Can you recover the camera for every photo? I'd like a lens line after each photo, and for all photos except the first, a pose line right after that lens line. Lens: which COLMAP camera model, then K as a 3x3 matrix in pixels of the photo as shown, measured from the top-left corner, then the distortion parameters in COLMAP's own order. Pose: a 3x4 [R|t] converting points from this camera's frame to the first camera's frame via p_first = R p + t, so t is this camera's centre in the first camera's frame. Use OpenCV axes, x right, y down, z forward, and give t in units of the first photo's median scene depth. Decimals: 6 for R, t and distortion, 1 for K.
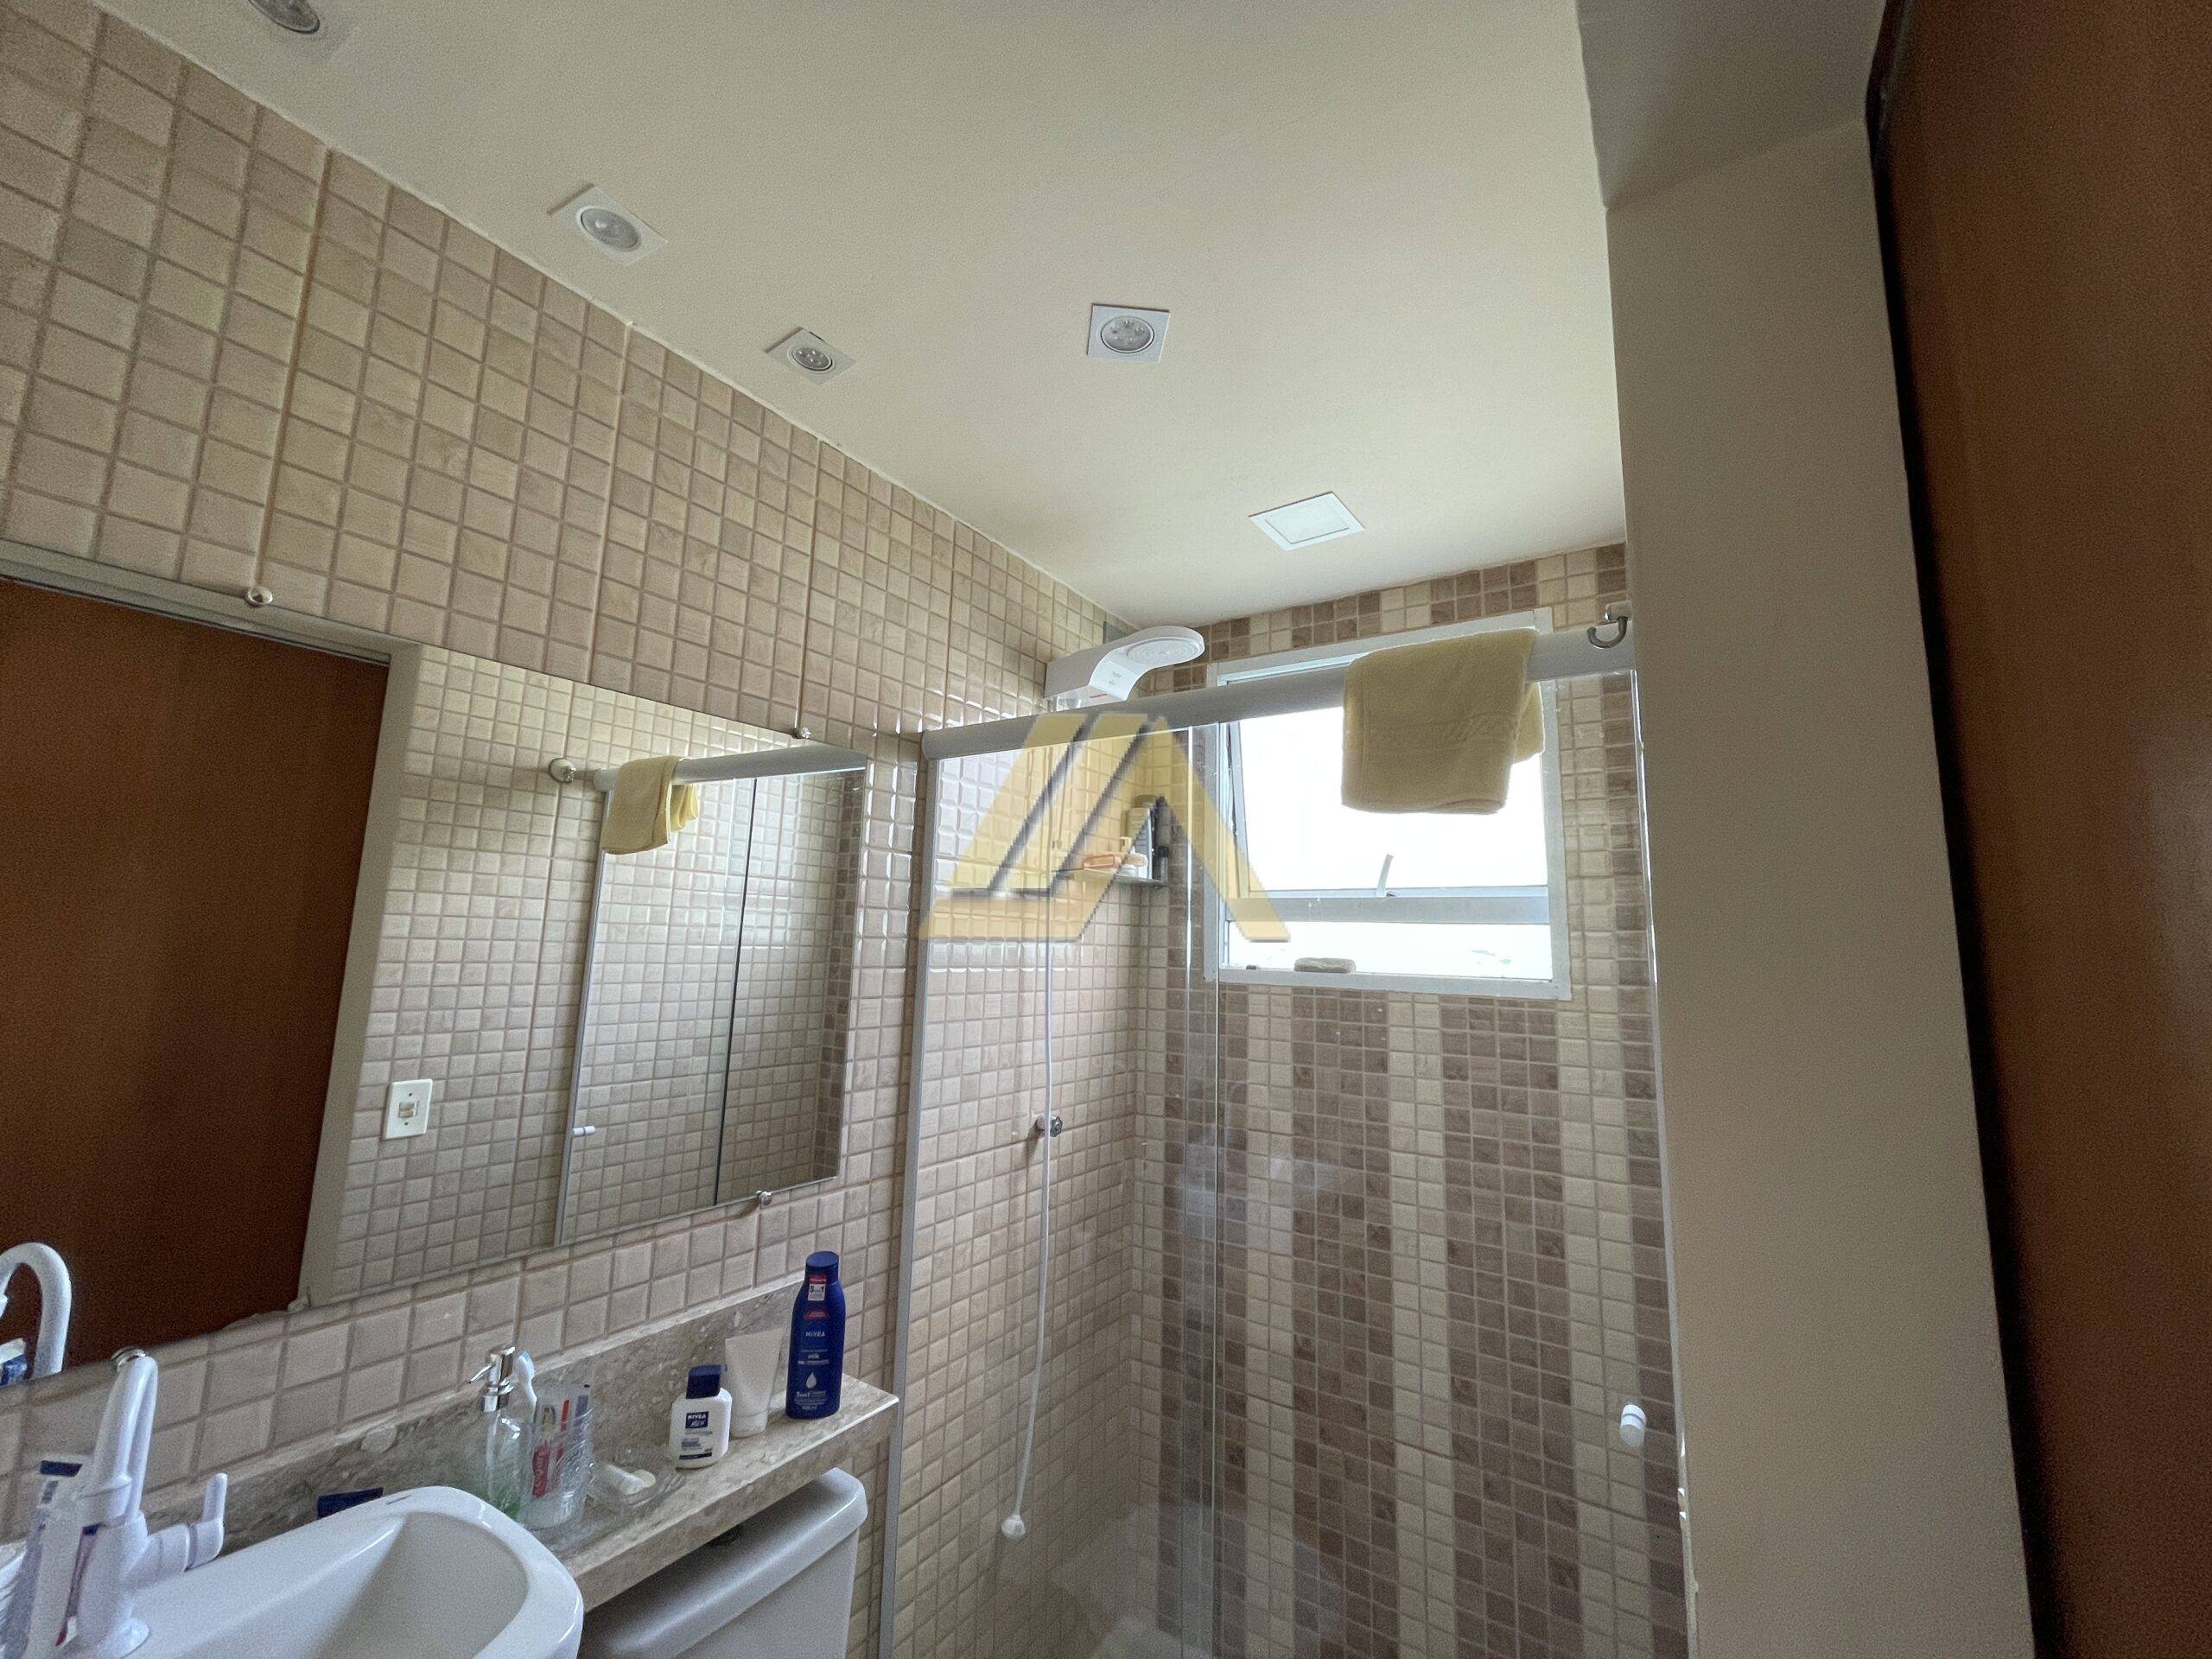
lens RADIAL K [[891.3, 0, 1105.6], [0, 891.3, 824.3], [0, 0, 1]] dist [-0.001686, 0.000062]
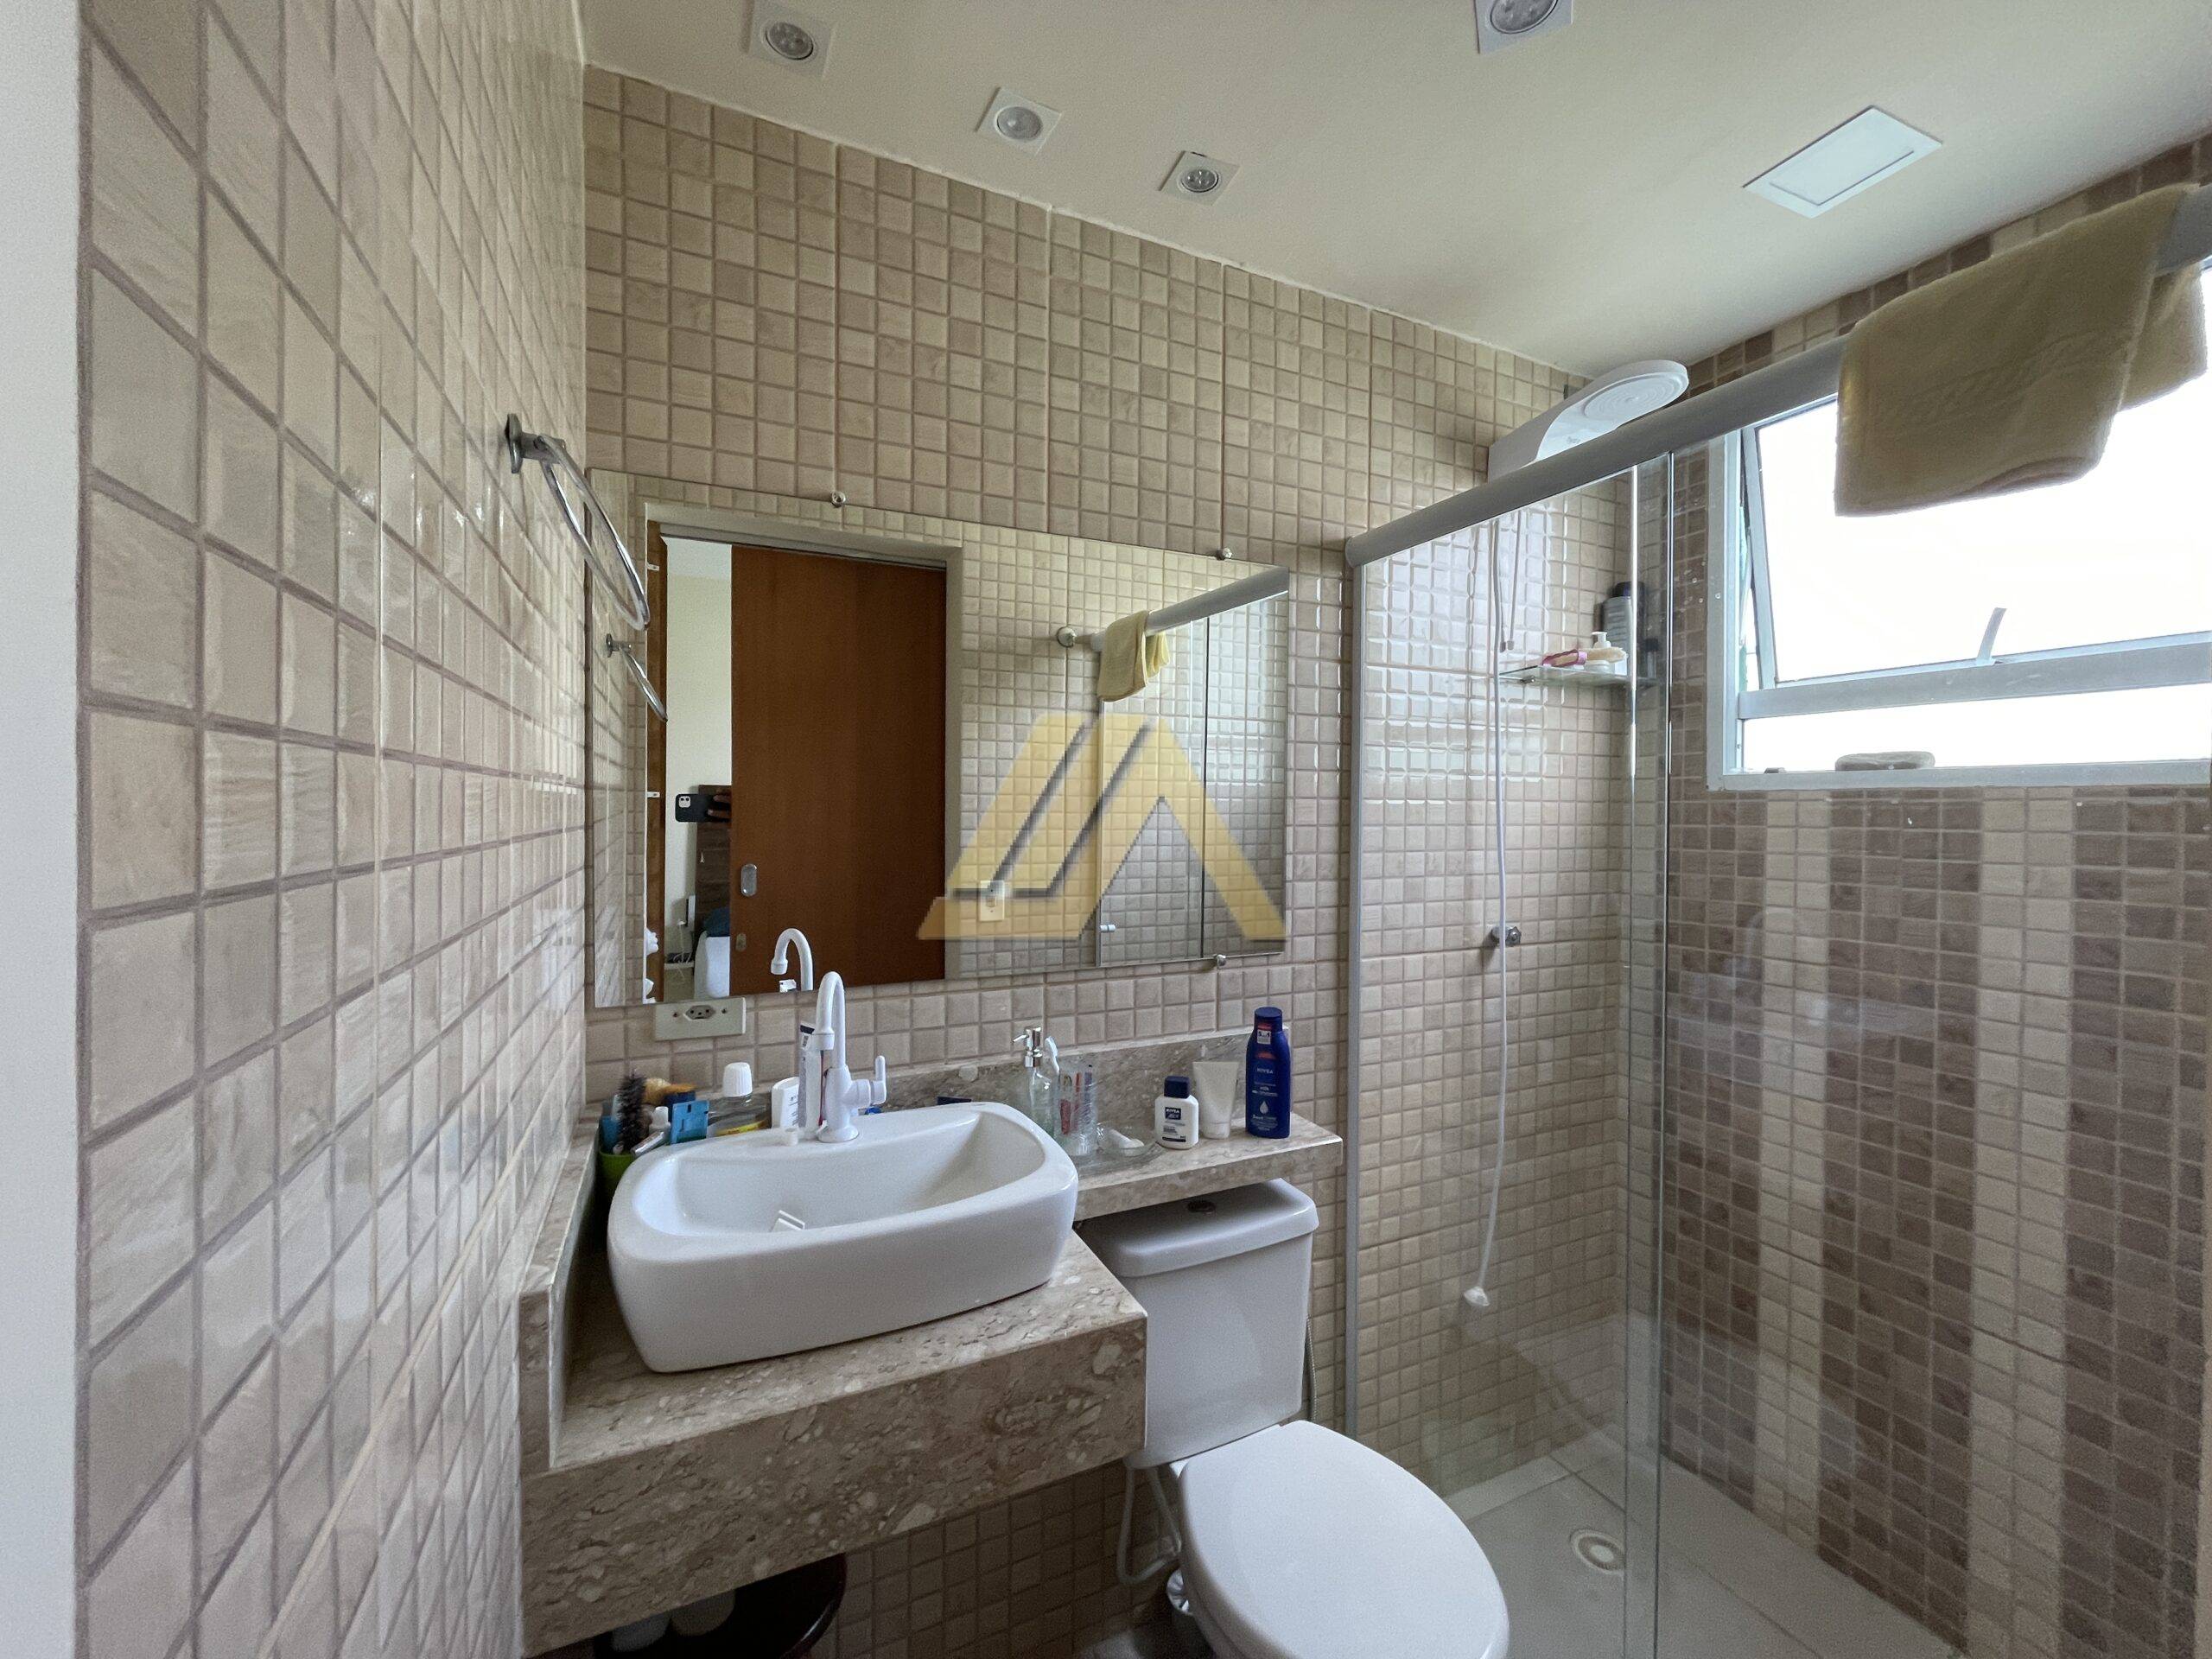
lens RADIAL K [[891.3, 0, 1105.1], [0, 891.3, 822.4], [0, 0, 1]] dist [-0.001686, 0.000062]
pose [[0.852050, -0.014331, -0.523263, 0.081096], [0.089776, 0.988814, 0.119106, 0.063979], [0.515704, -0.148461, 0.843806, -0.036319]]
